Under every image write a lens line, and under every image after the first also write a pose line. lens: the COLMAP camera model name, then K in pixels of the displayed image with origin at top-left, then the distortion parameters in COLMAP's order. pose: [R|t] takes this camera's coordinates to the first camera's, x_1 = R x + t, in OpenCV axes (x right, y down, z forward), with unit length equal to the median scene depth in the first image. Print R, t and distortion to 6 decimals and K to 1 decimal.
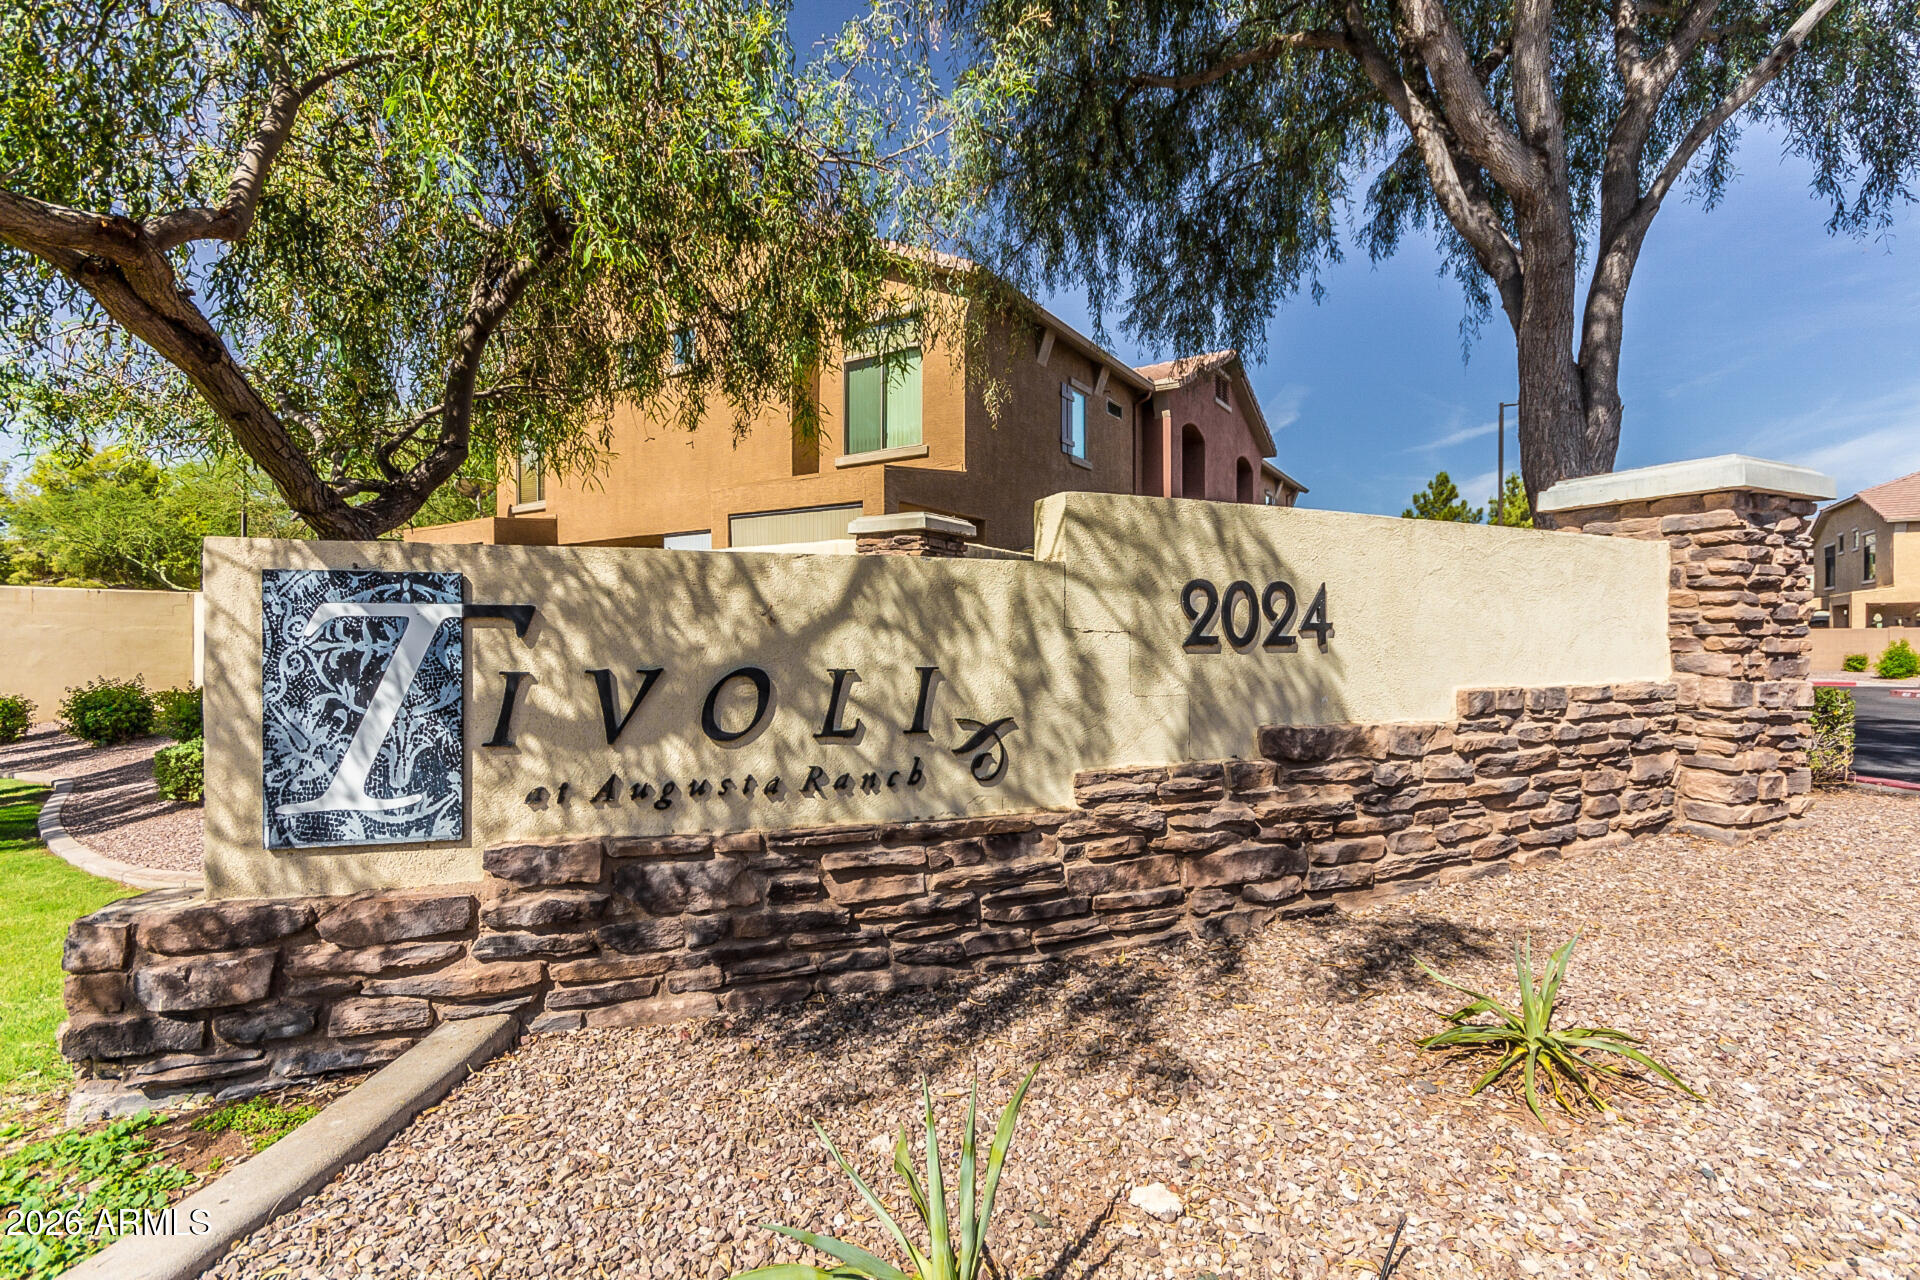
lens RADIAL K [[838.7, 0, 960.0], [0, 838.7, 639.9], [0, 0, 1]] dist [0.002968, -0.000115]
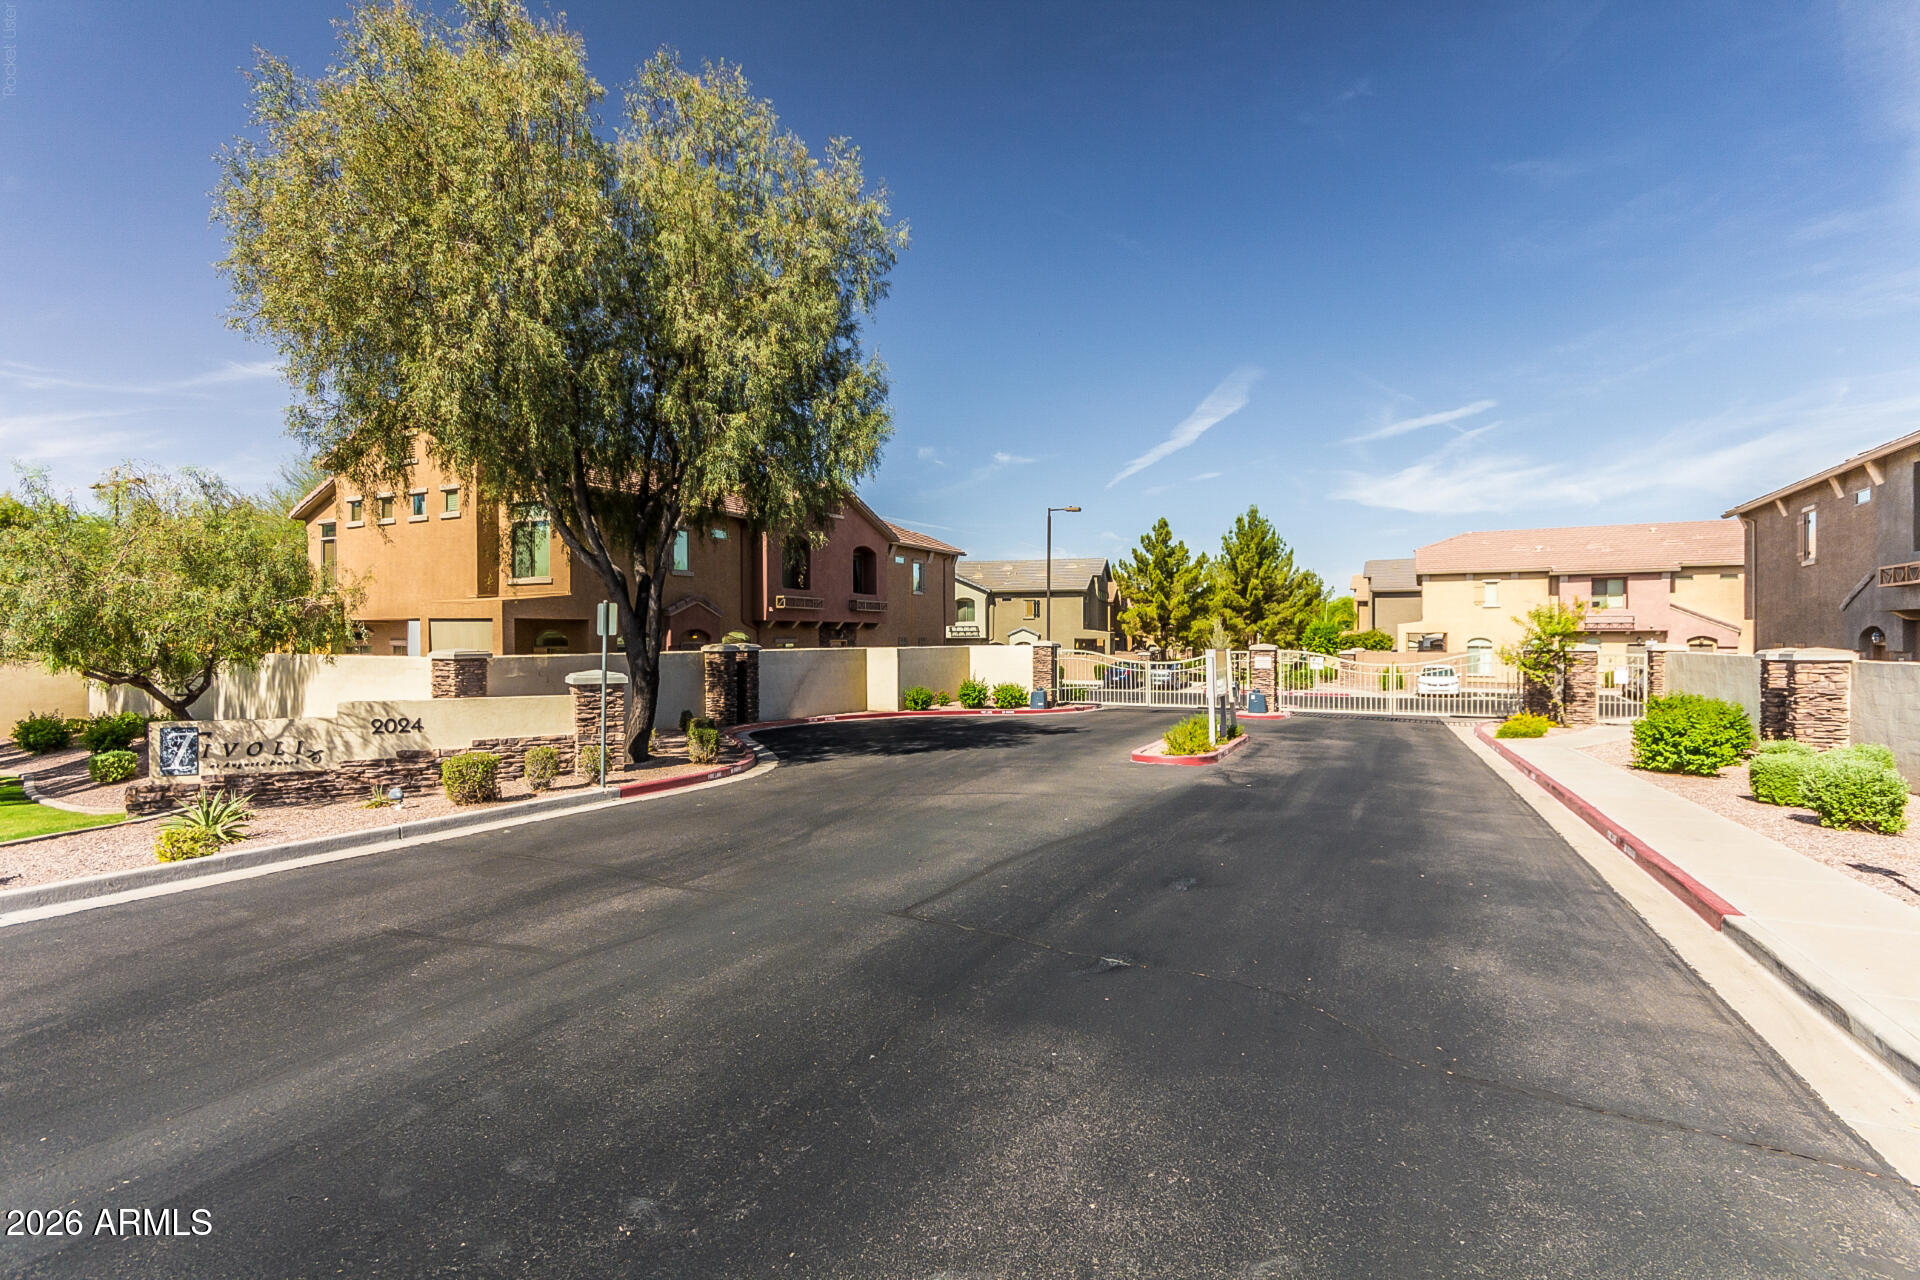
lens RADIAL K [[838.7, 0, 960.5], [0, 838.7, 647.1], [0, 0, 1]] dist [0.002968, -0.000115]
pose [[0.995699, -0.000068, 0.092646, 3.538706], [-0.001426, 0.999870, 0.016063, -0.634796], [-0.092635, -0.016126, 0.995570, -4.516110]]
